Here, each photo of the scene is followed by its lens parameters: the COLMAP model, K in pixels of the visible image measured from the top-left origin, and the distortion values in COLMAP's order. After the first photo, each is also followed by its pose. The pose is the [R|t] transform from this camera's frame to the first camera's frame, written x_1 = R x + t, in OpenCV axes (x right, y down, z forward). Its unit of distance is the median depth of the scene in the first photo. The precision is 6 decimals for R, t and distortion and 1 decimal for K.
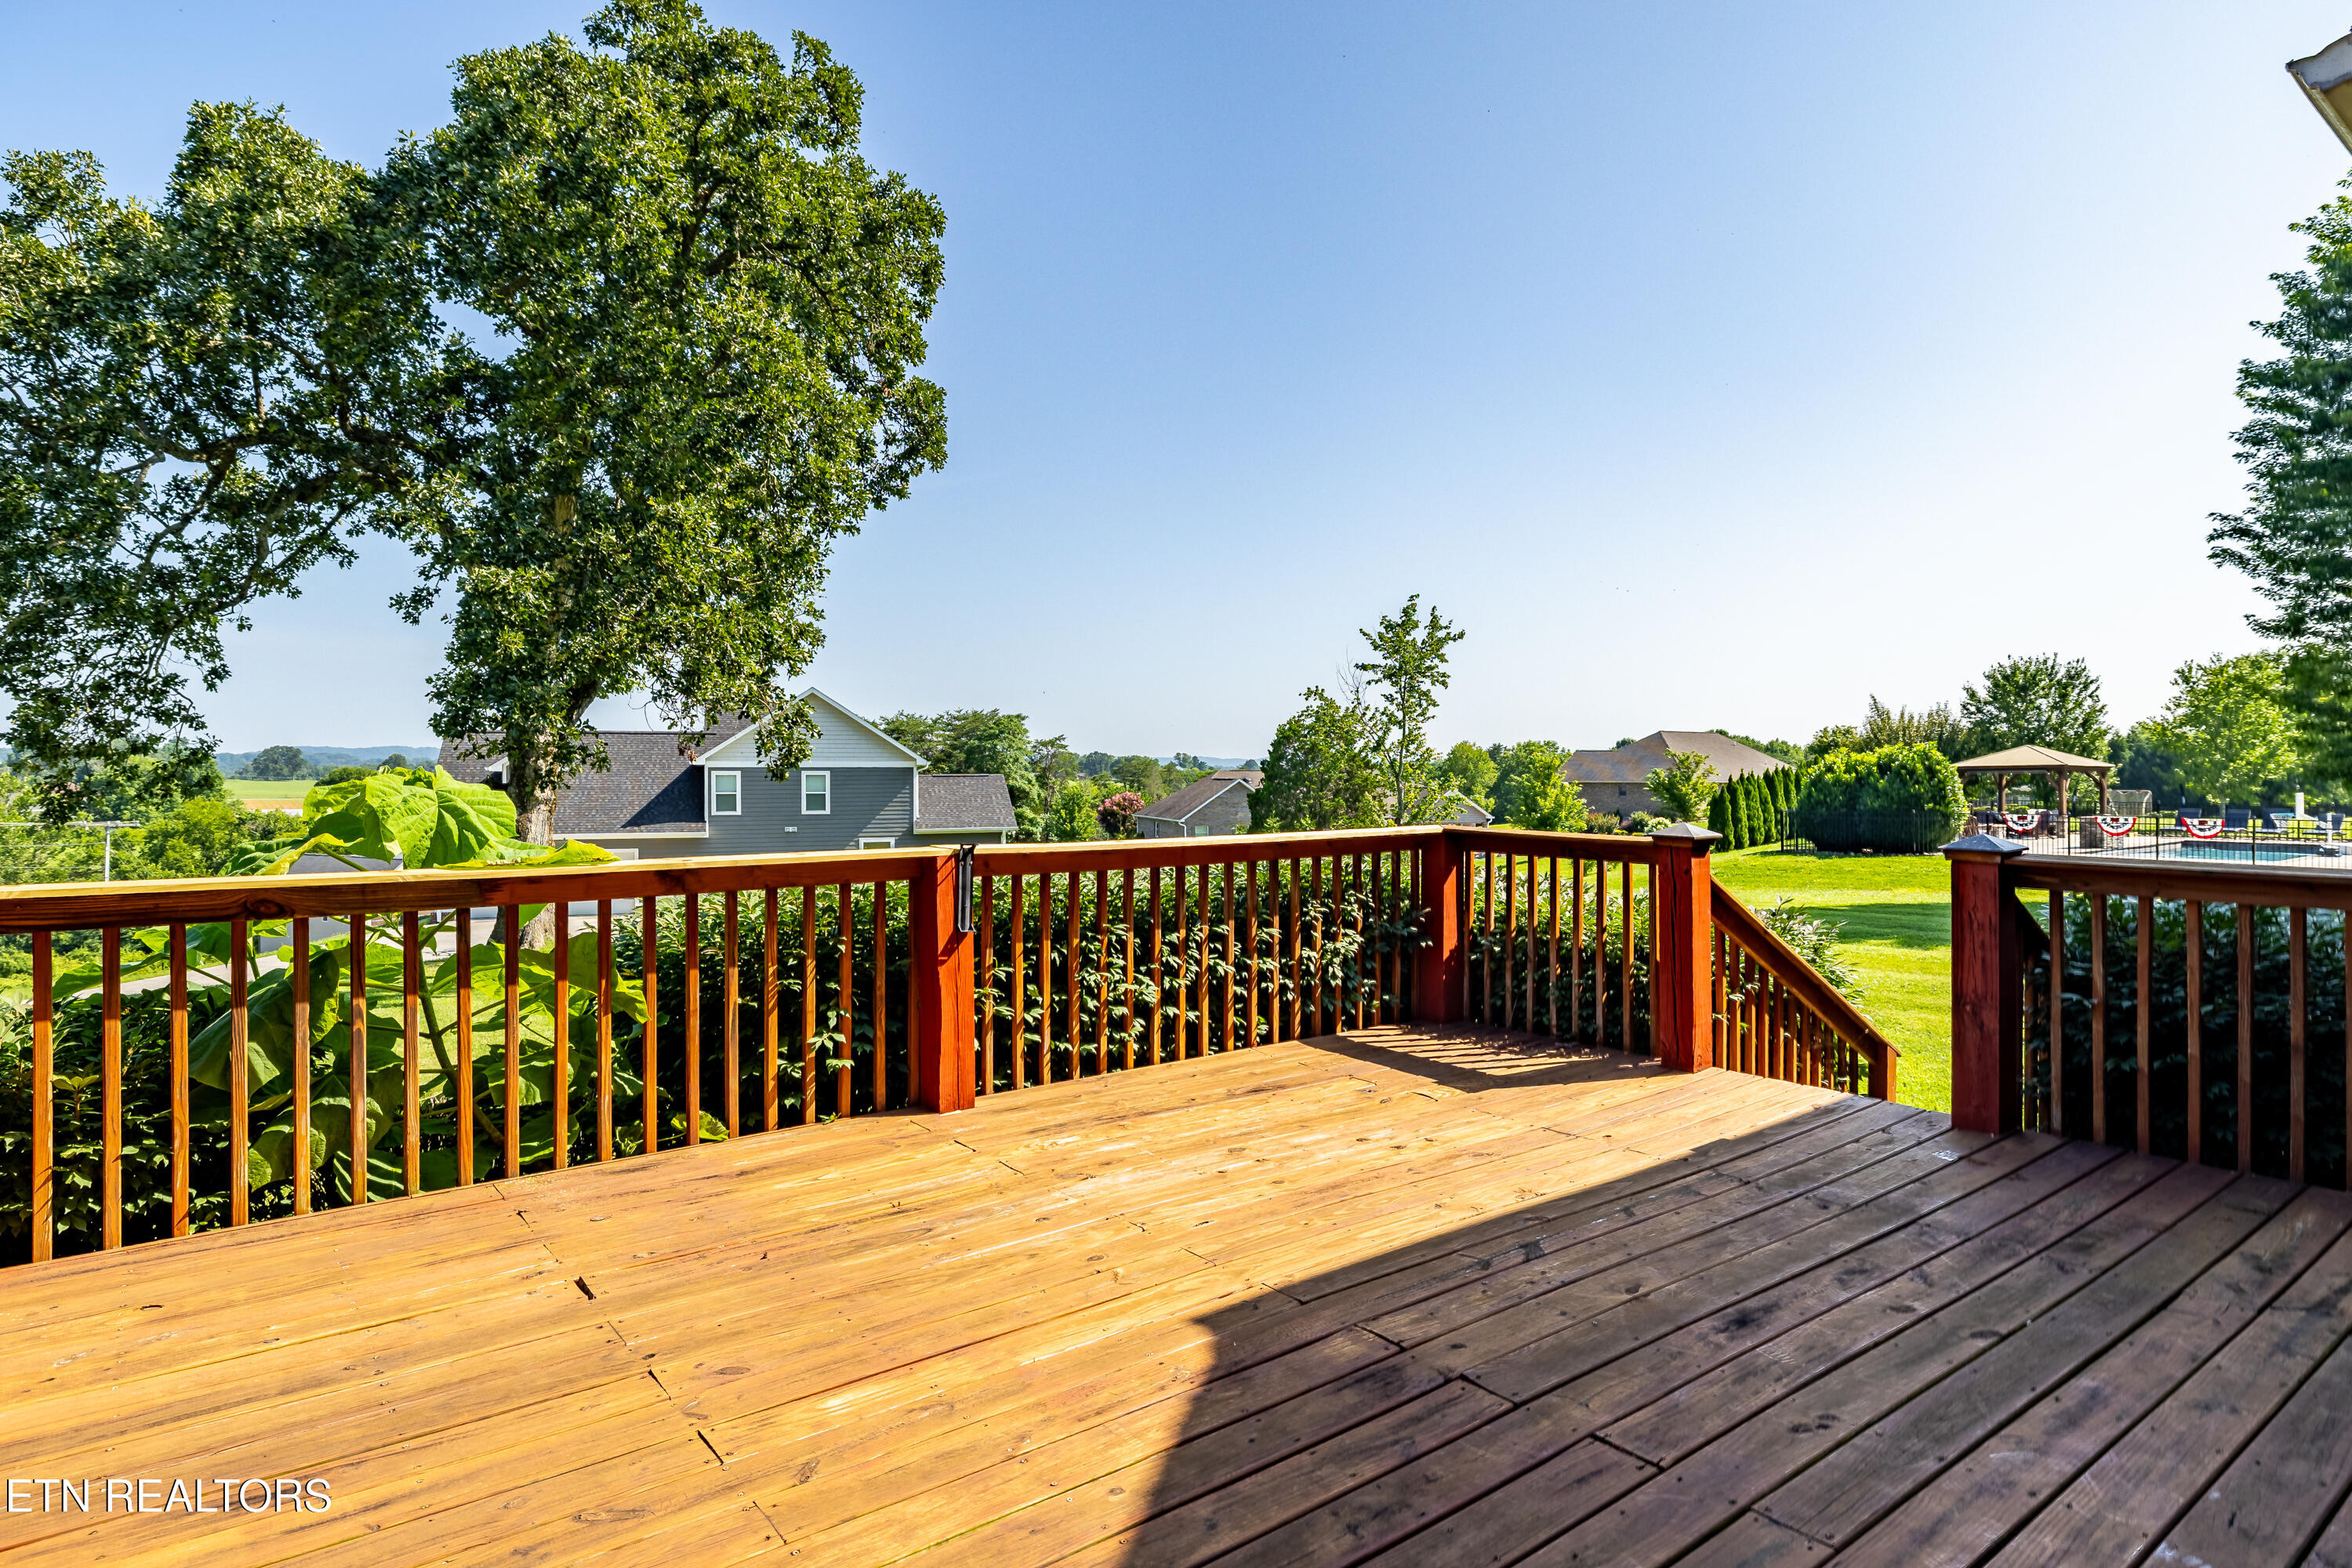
lens RADIAL K [[1279.9, 0, 1176.0], [0, 1279.9, 784.0], [0, 0, 1]] dist [0.001212, -0.001709]
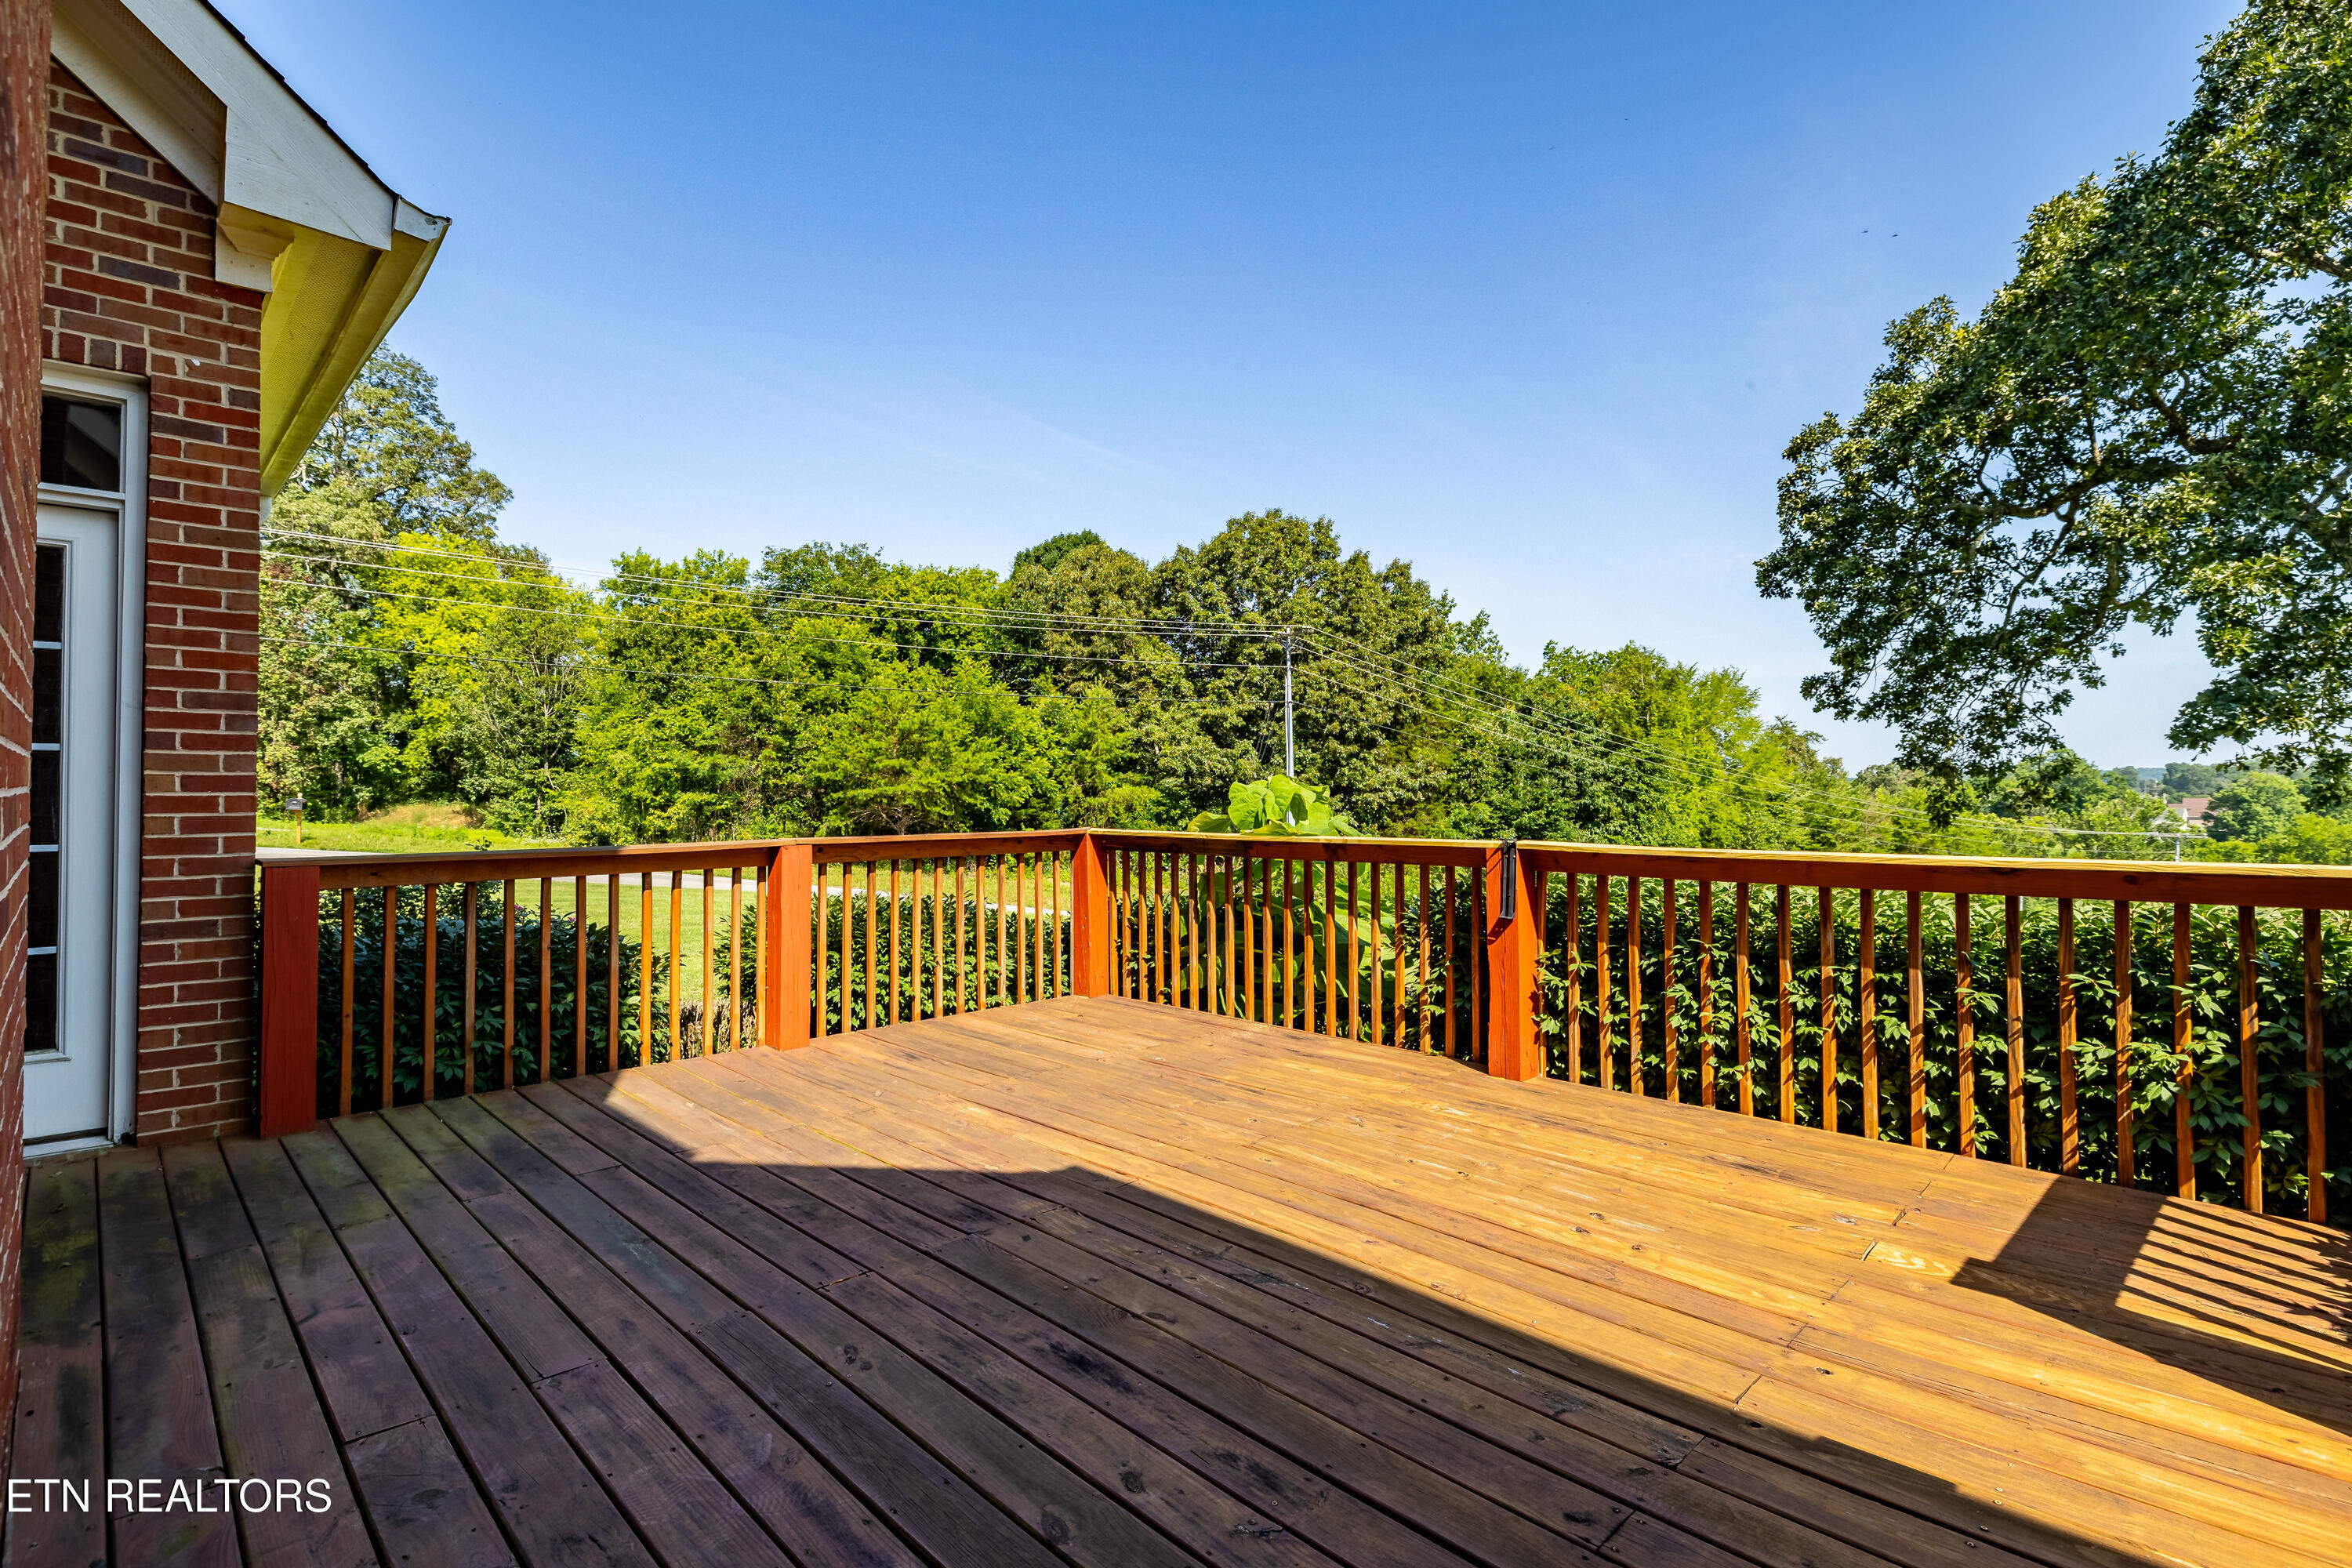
lens RADIAL K [[1129.3, 0, 1176.0], [0, 1129.3, 784.0], [0, 0, 1]] dist [-0.004302, -0.000431]
pose [[0.113893, -0.006538, -0.993472, 0.875227], [-0.007271, 0.999946, -0.007415, 0.009939], [0.993466, 0.008068, 0.113839, 0.681440]]
